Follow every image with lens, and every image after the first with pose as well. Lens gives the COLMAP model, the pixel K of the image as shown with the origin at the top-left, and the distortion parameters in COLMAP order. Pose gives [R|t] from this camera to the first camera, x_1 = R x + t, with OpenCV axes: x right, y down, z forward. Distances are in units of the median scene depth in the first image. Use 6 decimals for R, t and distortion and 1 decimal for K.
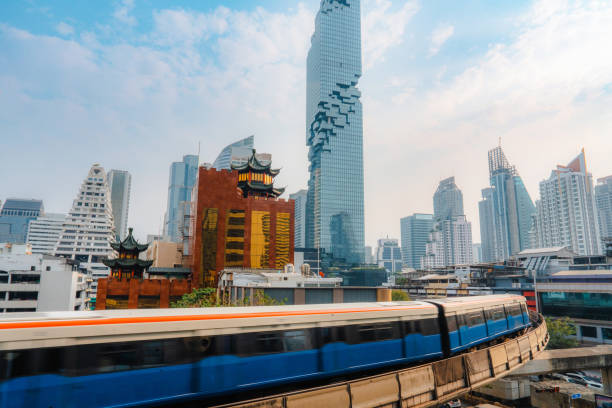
lens RADIAL K [[414.0, 0, 308.4], [0, 414.0, 208.7], [0, 0, 1]] dist [-0.005818, 0.037502]
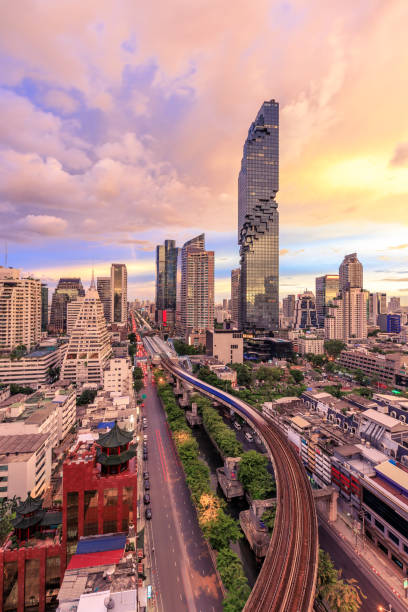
lens RADIAL K [[277.0, 0, 201.8], [0, 277.0, 299.0], [0, 0, 1]] dist [0.001696, -0.000387]
pose [[0.981058, -0.006874, -0.193593, 0.058060], [0.035966, 0.988458, 0.147164, -0.120830], [0.190347, -0.151339, 0.969982, 0.039410]]
